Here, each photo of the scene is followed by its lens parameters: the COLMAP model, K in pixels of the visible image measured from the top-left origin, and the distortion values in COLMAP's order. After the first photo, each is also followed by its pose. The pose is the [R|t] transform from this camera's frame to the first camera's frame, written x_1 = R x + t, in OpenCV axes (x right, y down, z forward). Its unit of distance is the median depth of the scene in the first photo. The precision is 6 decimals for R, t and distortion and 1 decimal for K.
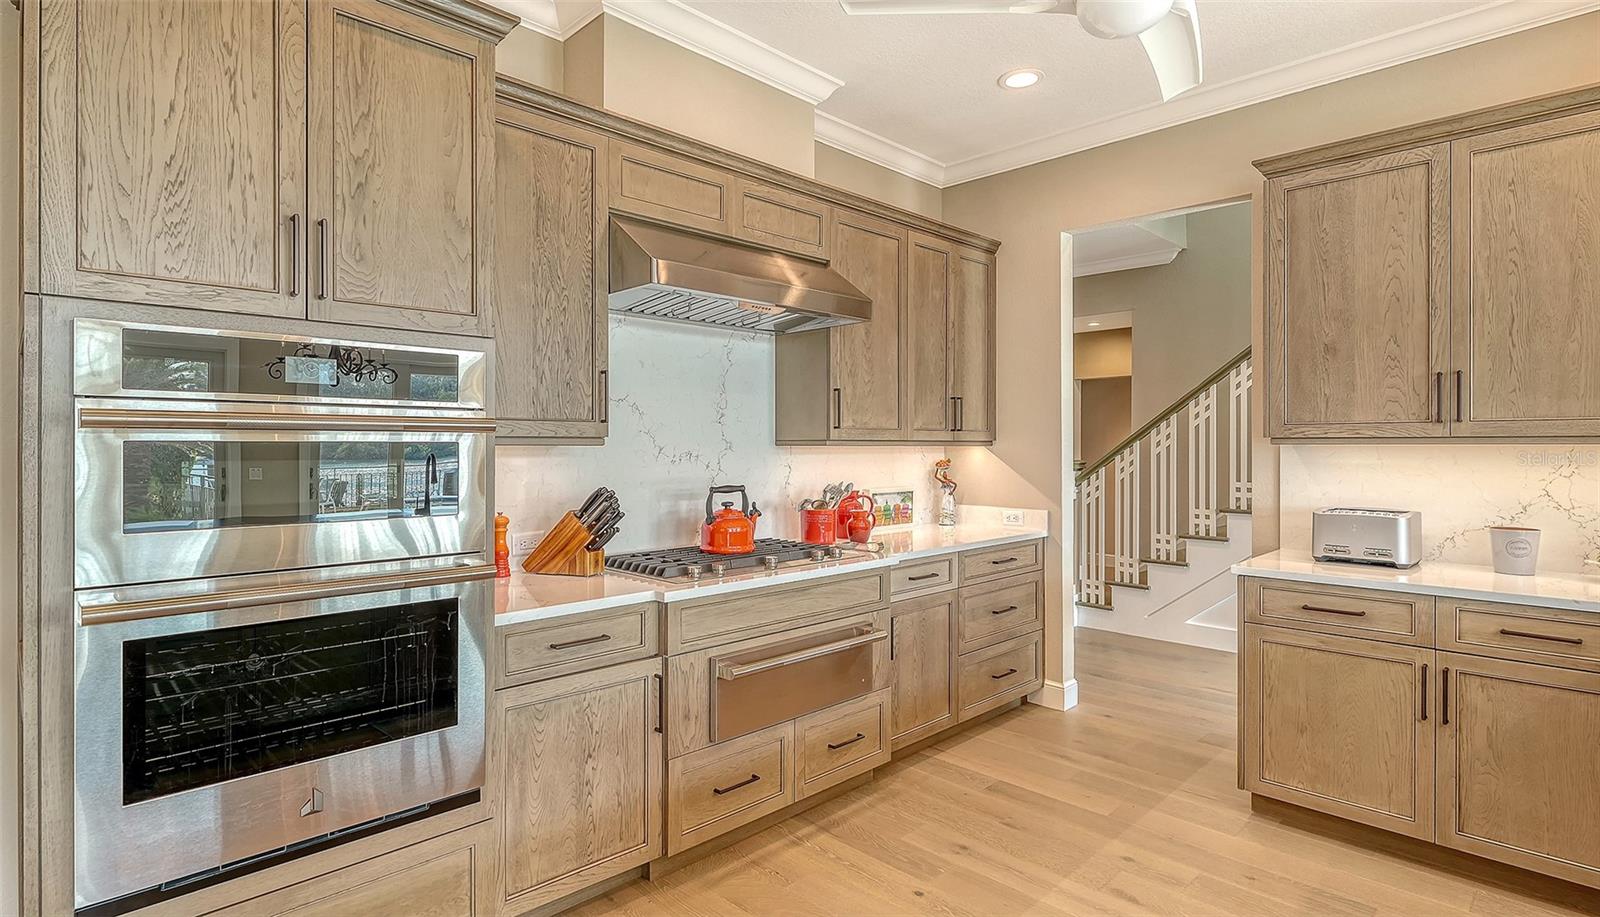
lens RADIAL K [[797.8, 0, 788.6], [0, 797.8, 448.6], [0, 0, 1]] dist [0.001647, -0.000713]
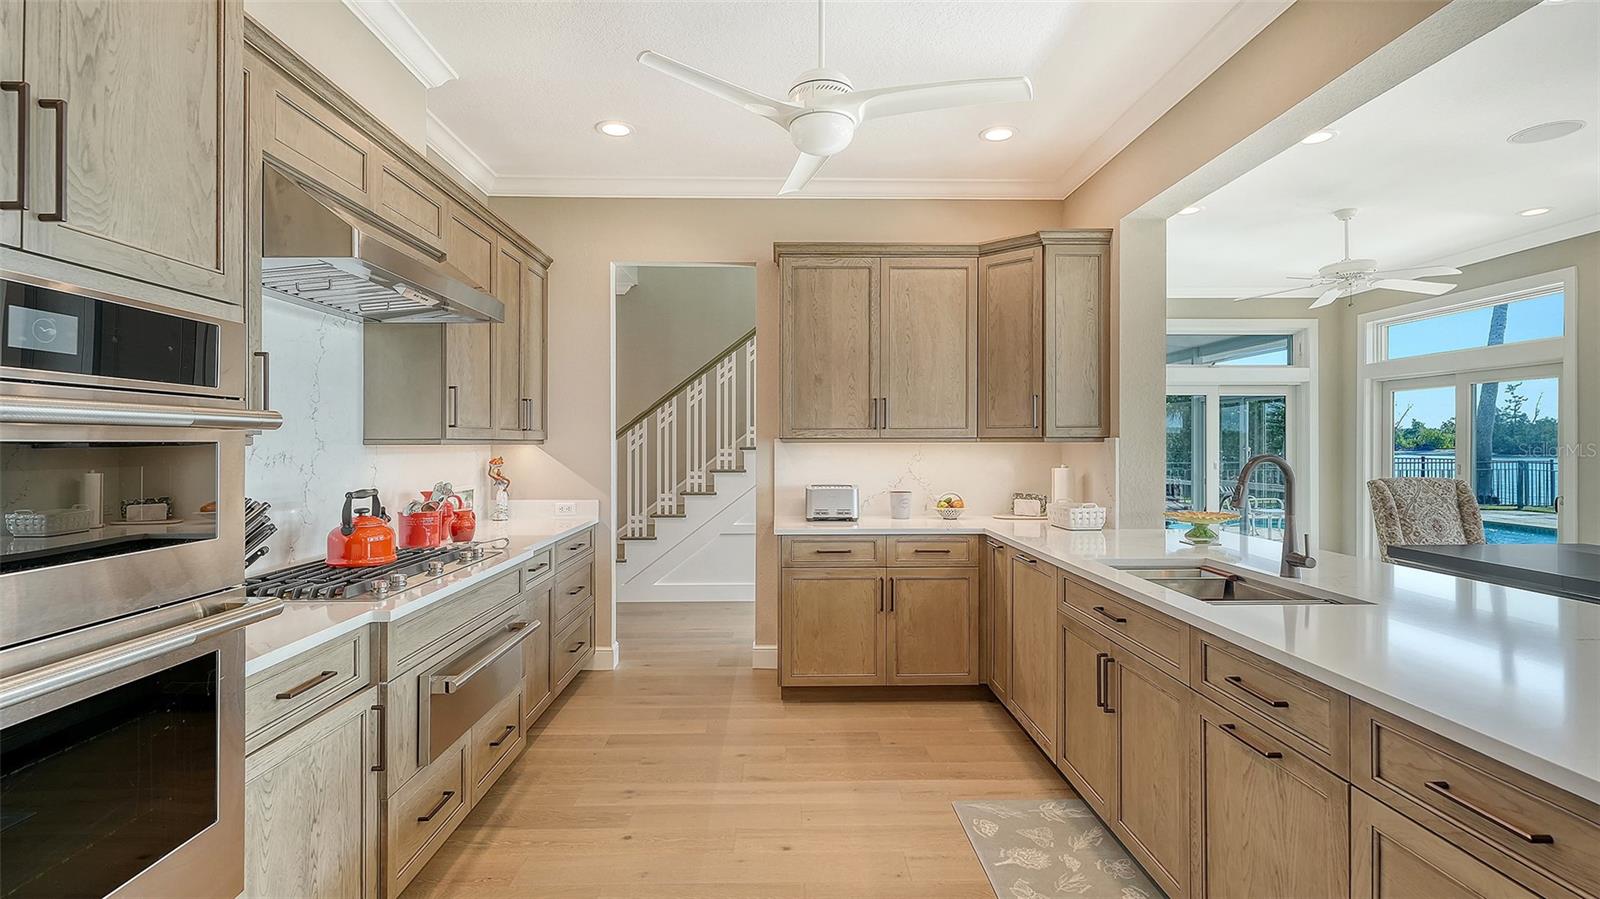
lens RADIAL K [[733.4, 0, 801.2], [0, 733.4, 447.0], [0, 0, 1]] dist [0.003283, -0.001128]
pose [[0.680579, -0.006014, 0.732650, -0.360939], [0.005558, 0.999980, 0.003045, -0.001397], [-0.732653, 0.002000, 0.680599, 0.087012]]
